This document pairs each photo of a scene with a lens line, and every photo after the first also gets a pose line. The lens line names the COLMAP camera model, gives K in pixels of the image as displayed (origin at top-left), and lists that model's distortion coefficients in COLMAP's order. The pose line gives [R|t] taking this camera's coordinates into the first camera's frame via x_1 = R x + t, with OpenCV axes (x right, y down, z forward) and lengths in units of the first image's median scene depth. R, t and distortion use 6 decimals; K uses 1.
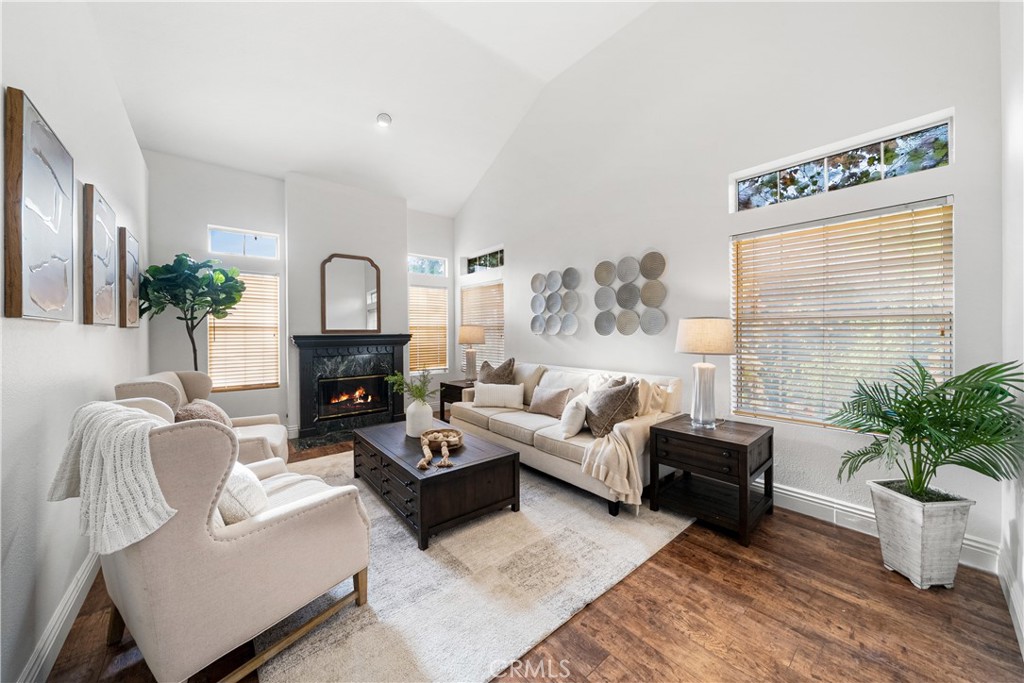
lens RADIAL K [[356.4, 0, 516.7], [0, 356.4, 337.4], [0, 0, 1]] dist [-0.001474, 0.000308]
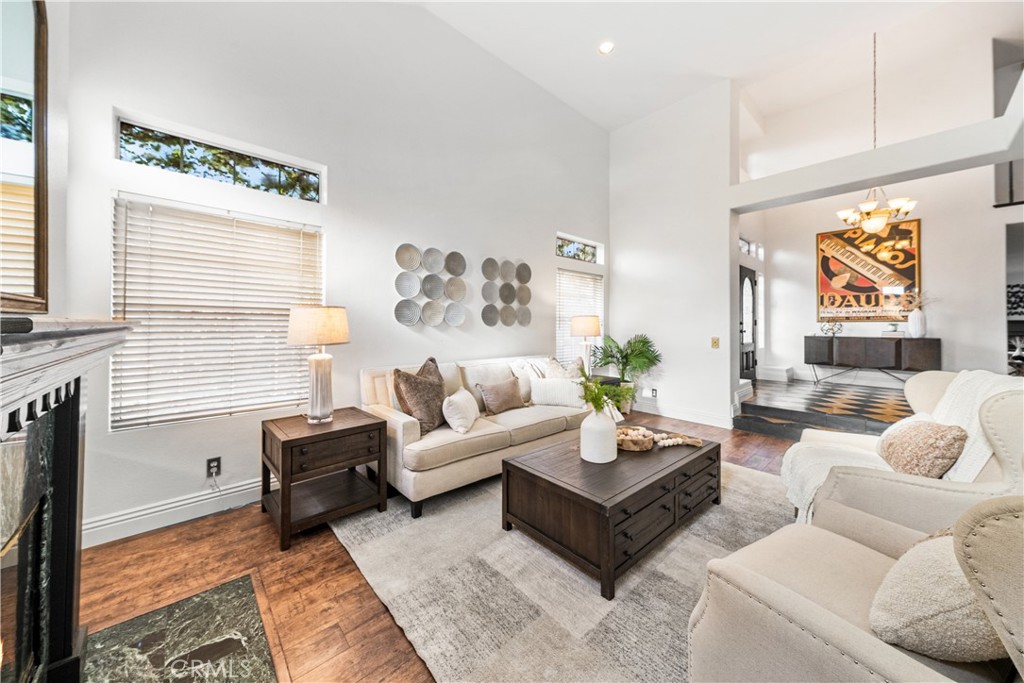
lens RADIAL K [[356.4, 0, 530.0], [0, 356.4, 323.1], [0, 0, 1]] dist [-0.001474, 0.000308]
pose [[-0.059582, 0.004487, 0.998213, -0.744673], [0.000577, 0.999990, -0.004461, -0.010843], [-0.998223, 0.000310, -0.059584, 0.843859]]
